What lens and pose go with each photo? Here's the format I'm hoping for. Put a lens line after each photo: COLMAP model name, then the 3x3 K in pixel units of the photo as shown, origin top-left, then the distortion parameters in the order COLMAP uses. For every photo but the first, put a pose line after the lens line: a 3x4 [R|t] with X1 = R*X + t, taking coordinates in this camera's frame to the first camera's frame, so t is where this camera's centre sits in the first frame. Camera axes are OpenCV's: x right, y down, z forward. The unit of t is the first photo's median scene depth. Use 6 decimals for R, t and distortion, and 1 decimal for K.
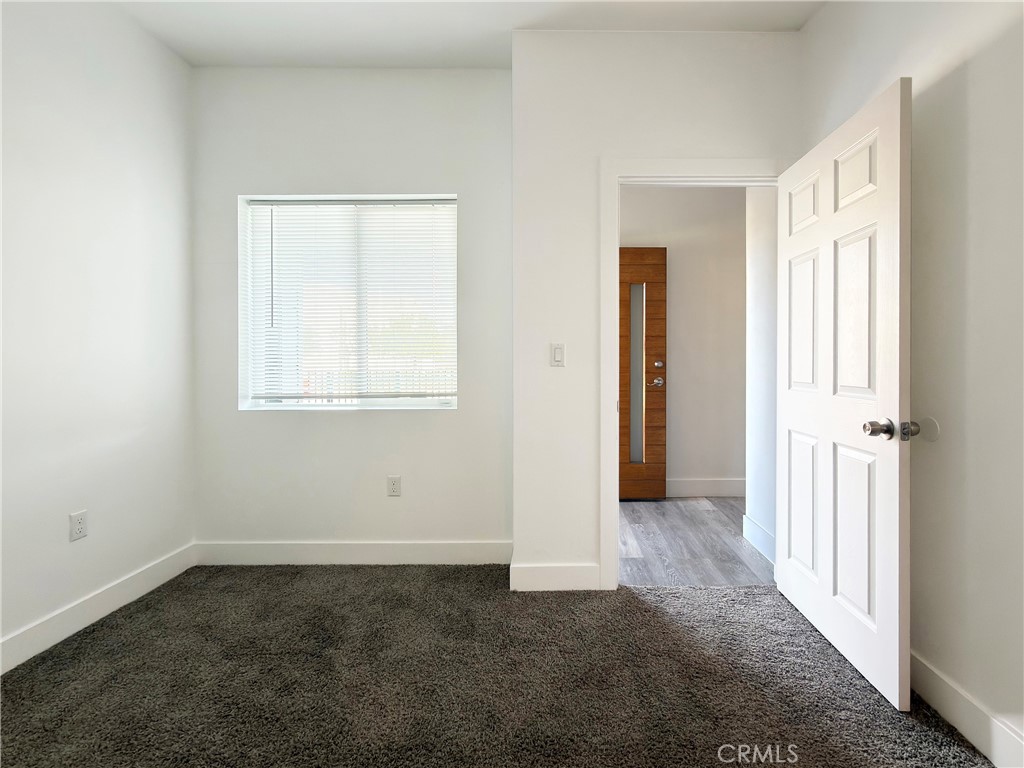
lens RADIAL K [[474.0, 0, 540.7], [0, 474.0, 366.9], [0, 0, 1]] dist [0.001680, 0.000182]
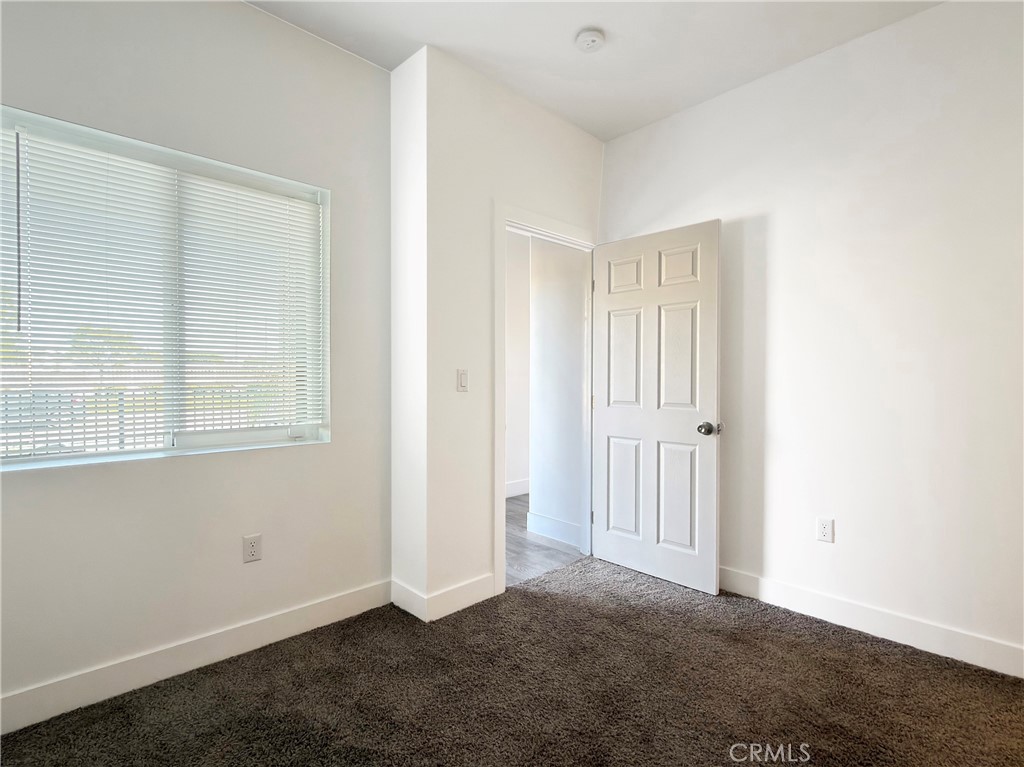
lens RADIAL K [[516.6, 0, 512.0], [0, 516.6, 381.5], [0, 0, 1]] dist [-0.004920, 0.001188]
pose [[0.726414, -0.002817, 0.687252, -0.673444], [0.002694, 0.999996, 0.001251, -0.024836], [-0.687252, 0.000942, 0.726418, 0.111267]]
